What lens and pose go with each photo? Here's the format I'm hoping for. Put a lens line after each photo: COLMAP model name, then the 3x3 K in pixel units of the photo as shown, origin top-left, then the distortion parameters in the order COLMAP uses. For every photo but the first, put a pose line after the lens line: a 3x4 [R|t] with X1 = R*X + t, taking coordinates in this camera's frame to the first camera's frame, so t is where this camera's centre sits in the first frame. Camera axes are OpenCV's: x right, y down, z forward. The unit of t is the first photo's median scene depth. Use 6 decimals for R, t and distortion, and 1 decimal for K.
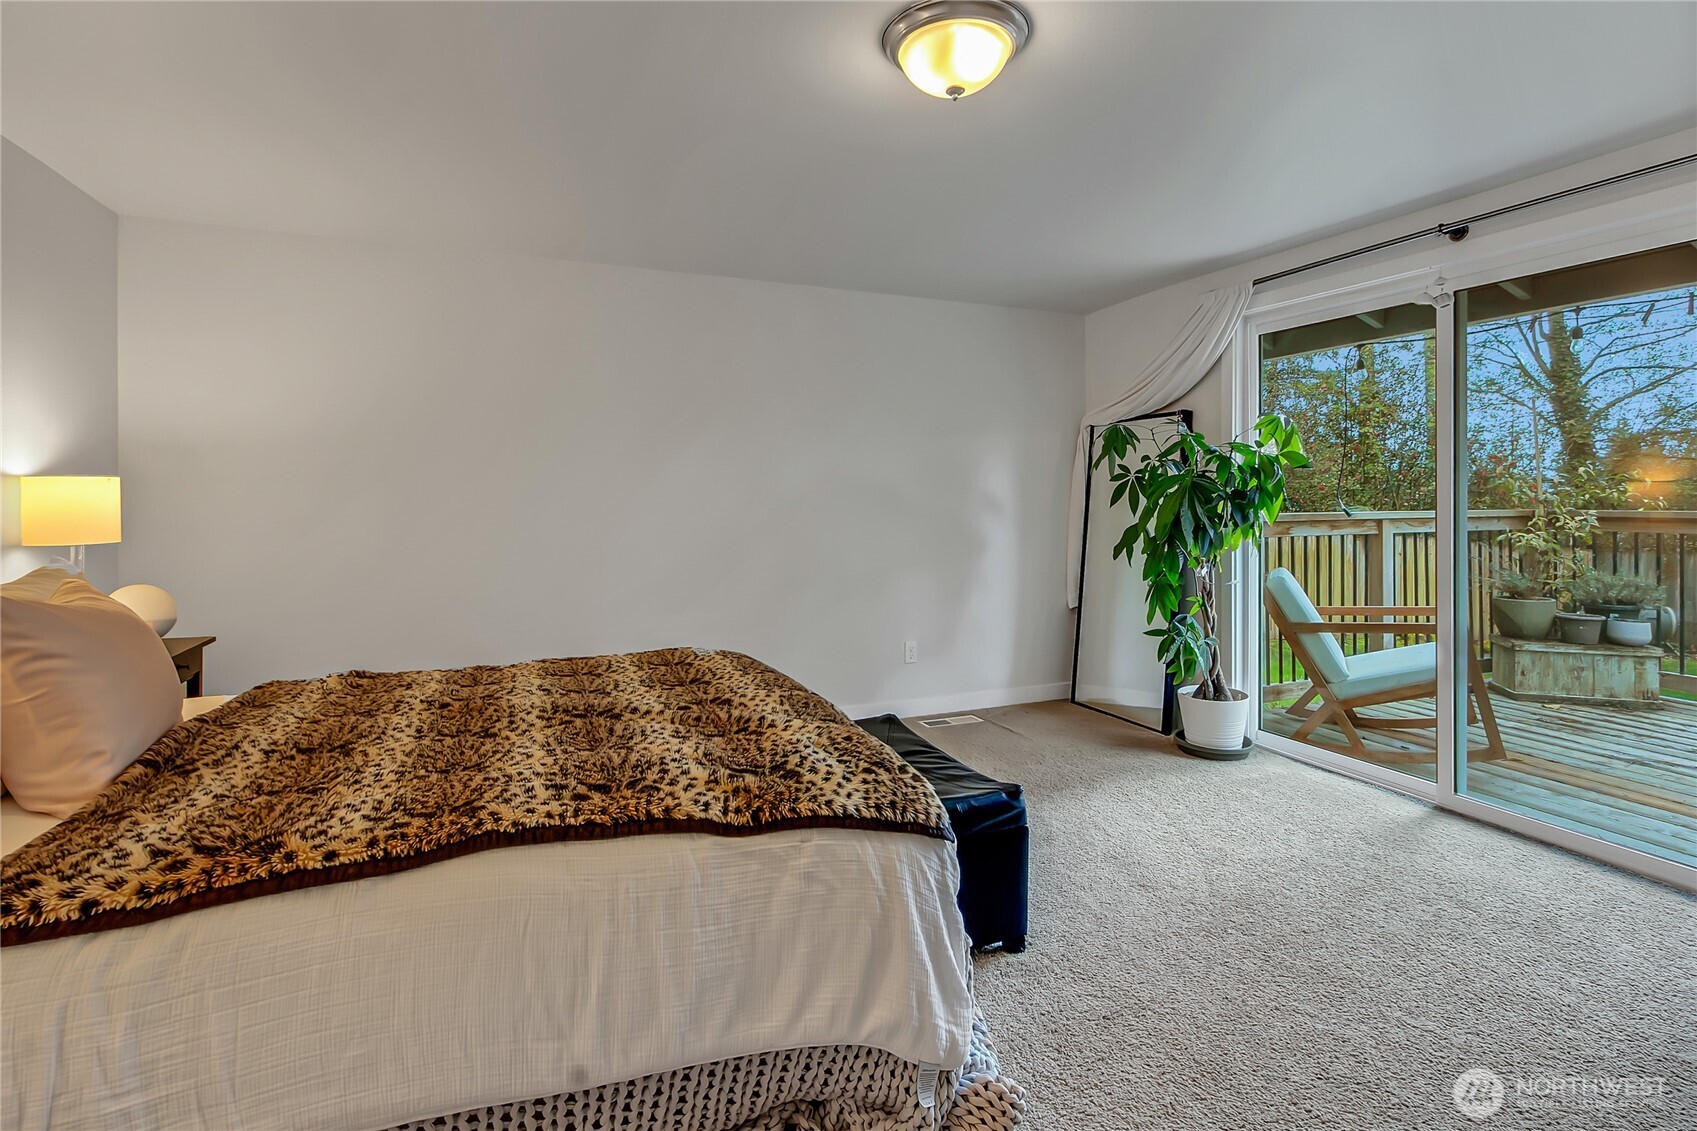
lens RADIAL K [[822.5, 0, 845.8], [0, 822.5, 522.9], [0, 0, 1]] dist [0.004003, 0.000370]
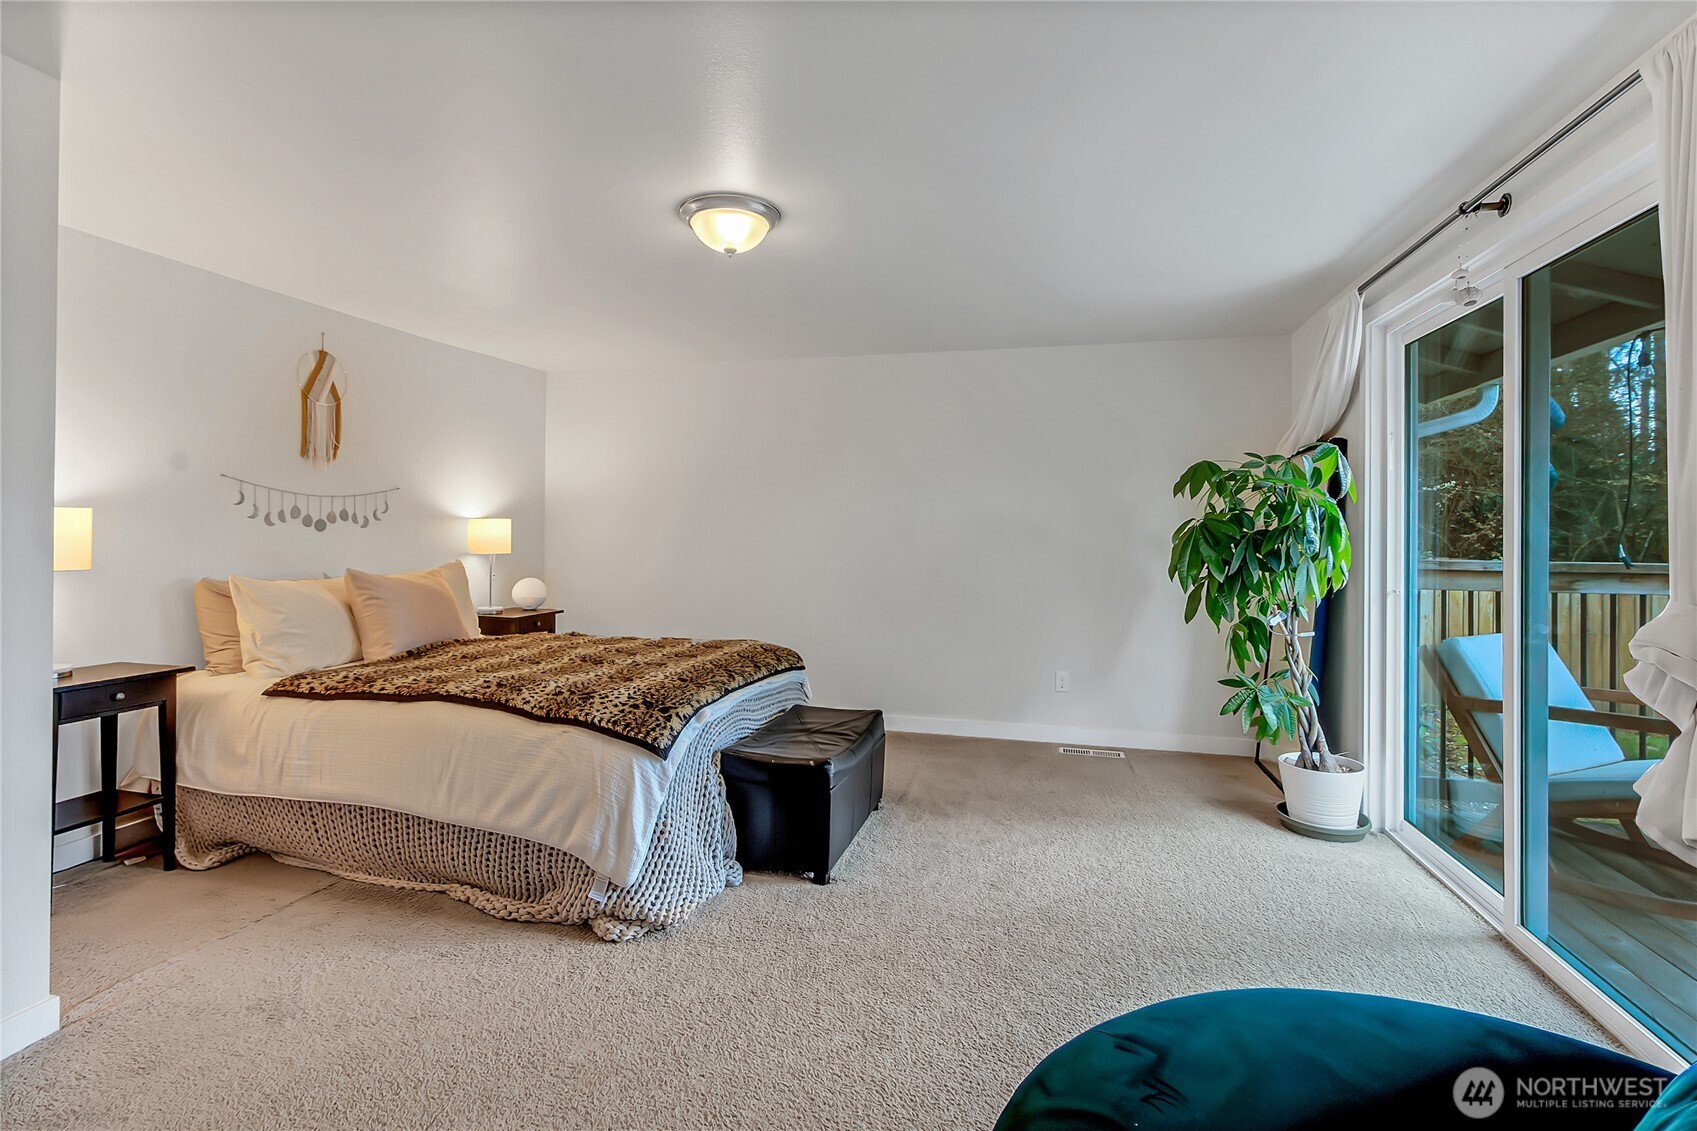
lens RADIAL K [[787.4, 0, 837.4], [0, 787.4, 554.3], [0, 0, 1]] dist [0.000384, -0.000115]
pose [[0.796306, 0.026418, -0.604317, 0.699878], [-0.031467, 0.999502, 0.002231, 0.000015], [0.604075, 0.017239, 0.796741, 0.021438]]
